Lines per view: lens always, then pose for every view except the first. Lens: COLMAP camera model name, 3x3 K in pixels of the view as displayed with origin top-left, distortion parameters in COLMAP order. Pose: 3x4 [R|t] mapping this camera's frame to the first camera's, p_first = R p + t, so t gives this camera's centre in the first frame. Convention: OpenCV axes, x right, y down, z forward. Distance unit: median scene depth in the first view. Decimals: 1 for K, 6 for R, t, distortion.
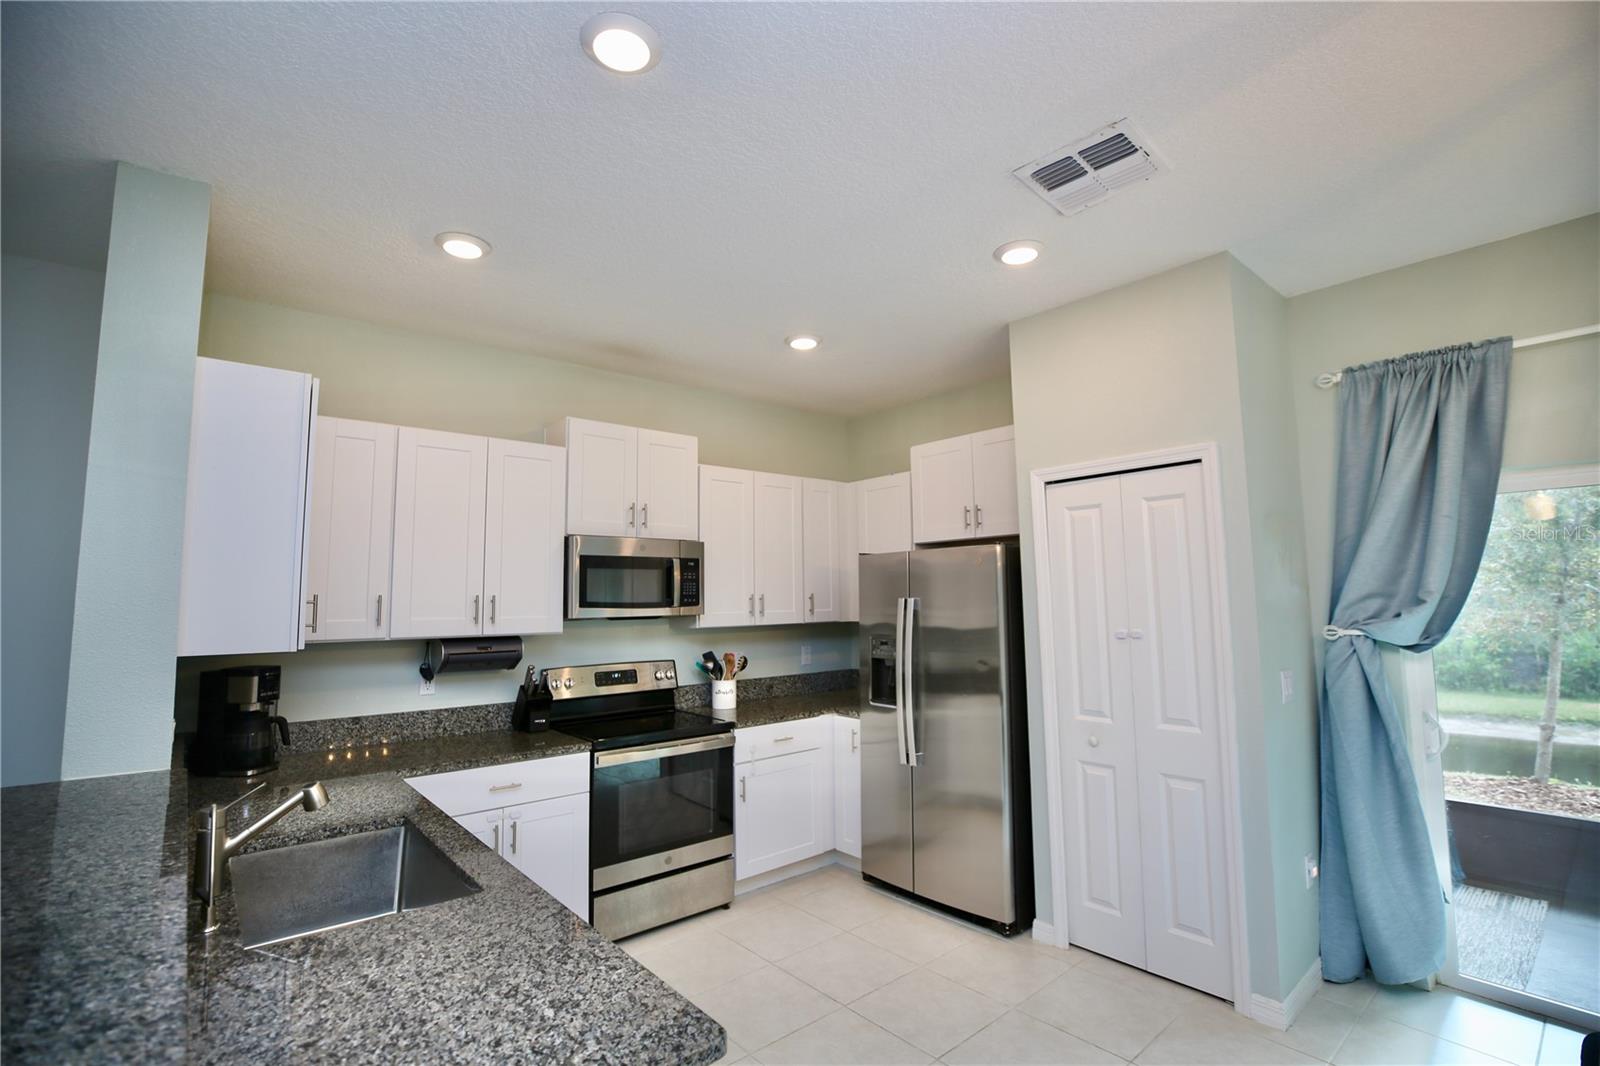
lens RADIAL K [[727.9, 0, 810.4], [0, 727.9, 531.6], [0, 0, 1]] dist [-0.038190, 0.010126]
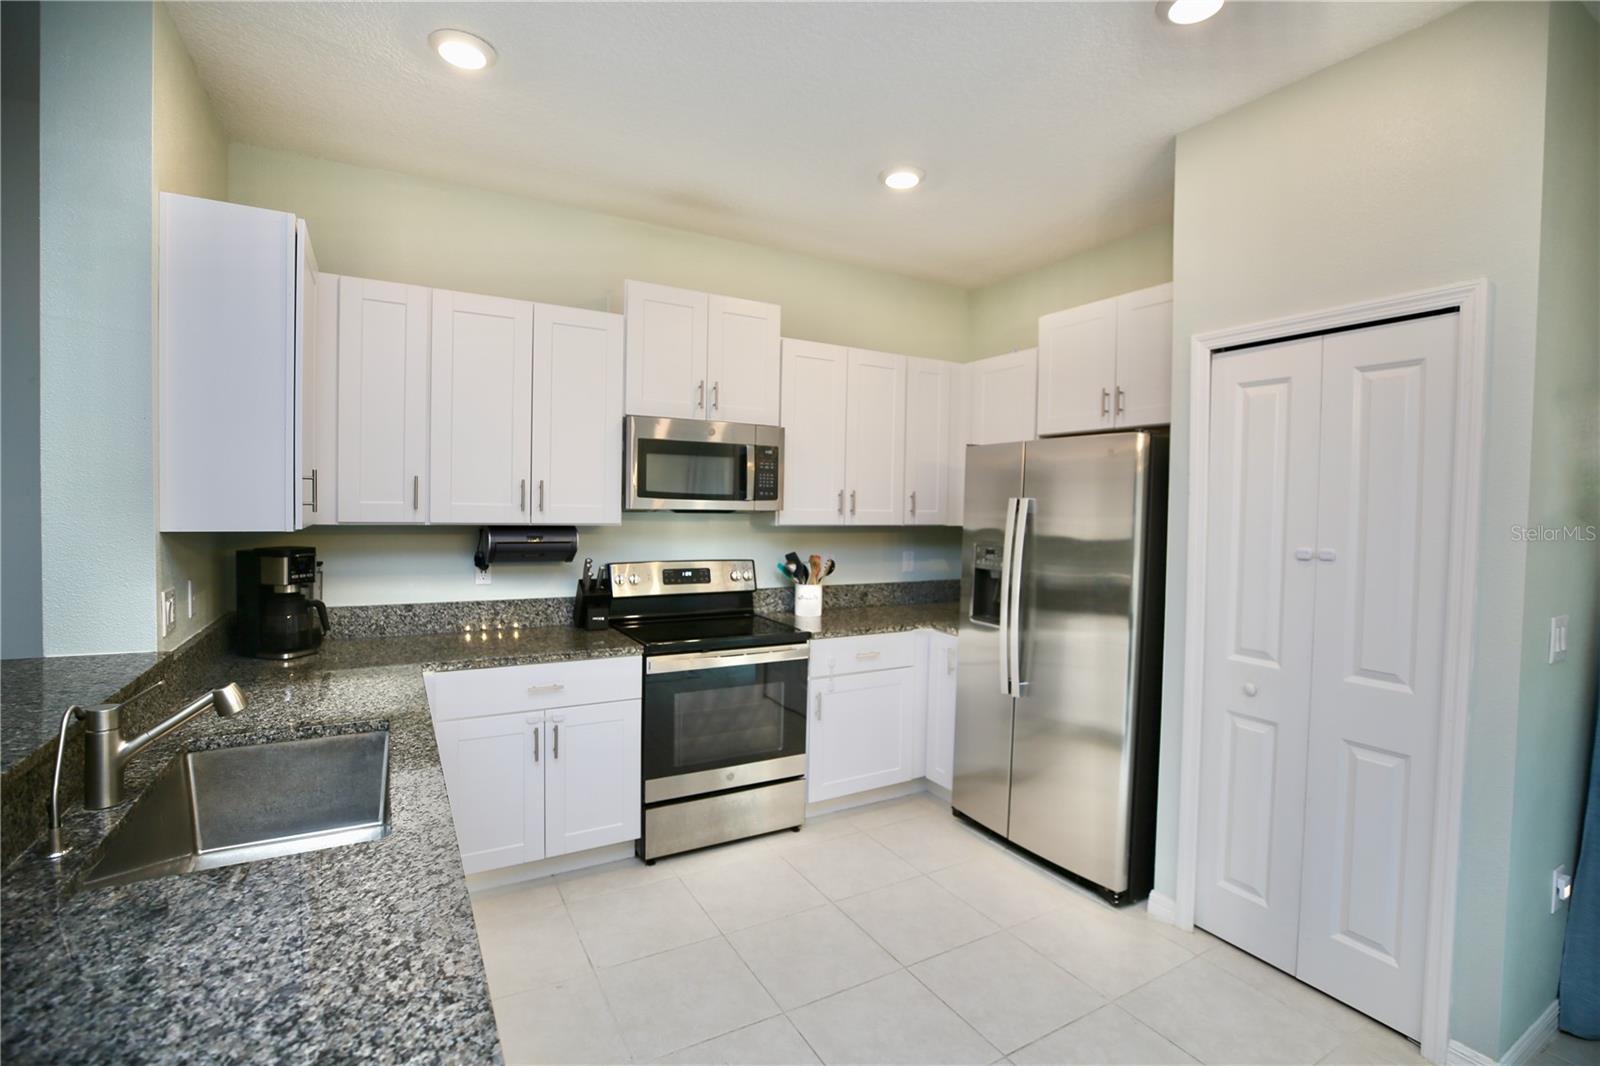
lens RADIAL K [[727.9, 0, 804.4], [0, 727.9, 532.7], [0, 0, 1]] dist [-0.038190, 0.010126]
pose [[0.980292, 0.039620, -0.193542, 0.065082], [-0.013835, 0.991047, 0.132798, 0.028583], [0.197070, -0.127503, 0.972063, 0.177572]]
